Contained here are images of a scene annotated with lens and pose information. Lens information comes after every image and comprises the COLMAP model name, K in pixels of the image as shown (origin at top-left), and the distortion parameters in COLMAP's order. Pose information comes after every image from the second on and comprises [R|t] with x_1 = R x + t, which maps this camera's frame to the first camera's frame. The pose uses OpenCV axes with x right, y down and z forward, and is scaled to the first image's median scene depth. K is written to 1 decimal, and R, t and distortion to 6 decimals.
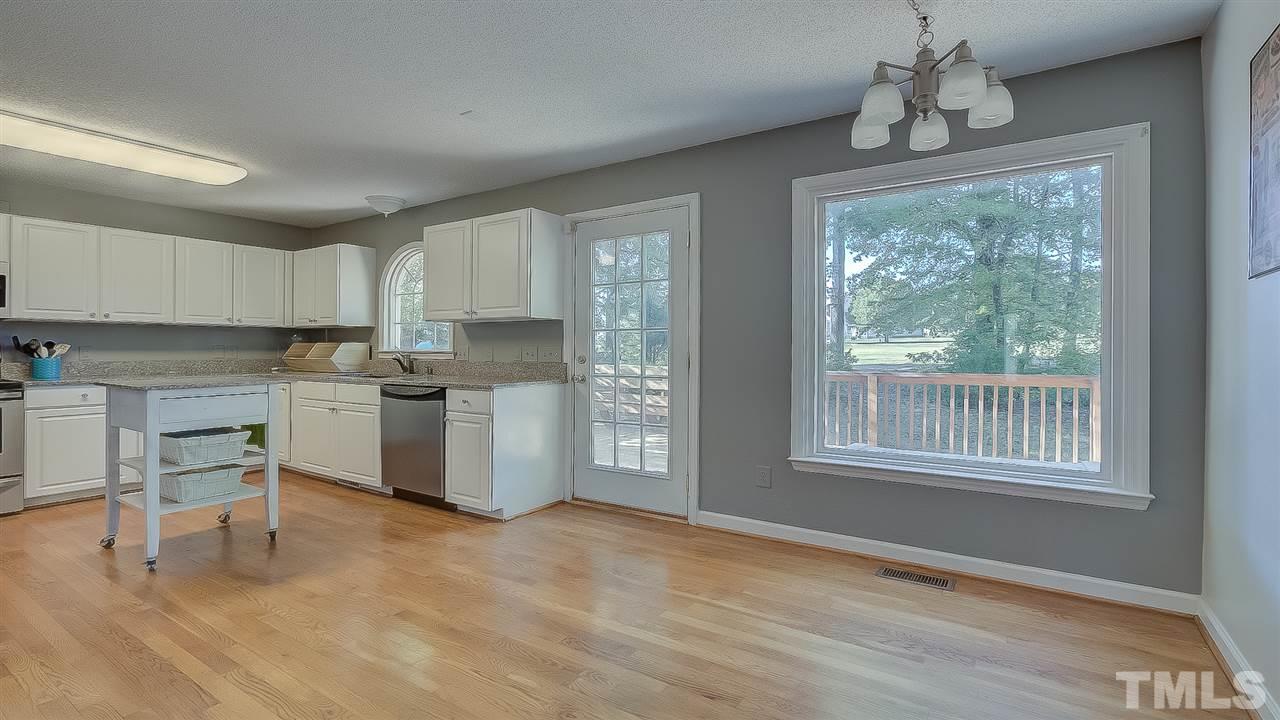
lens RADIAL K [[583.1, 0, 645.2], [0, 583.1, 353.6], [0, 0, 1]] dist [-0.000662, -0.000160]
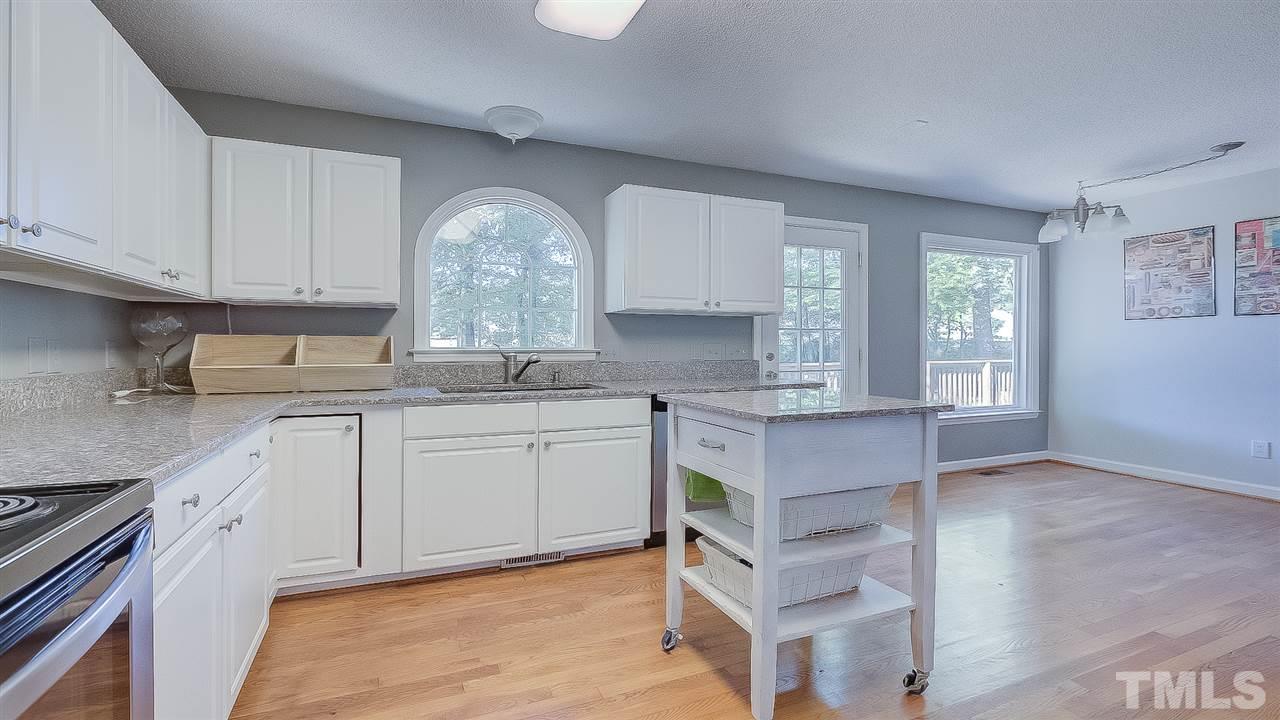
lens RADIAL K [[583.1, 0, 645.2], [0, 583.1, 353.6], [0, 0, 1]] dist [-0.000662, -0.000160]
pose [[0.542478, -0.013928, 0.839954, -1.068459], [0.004155, 0.999895, 0.013897, -0.010401], [-0.840060, -0.004049, 0.542479, 0.610830]]
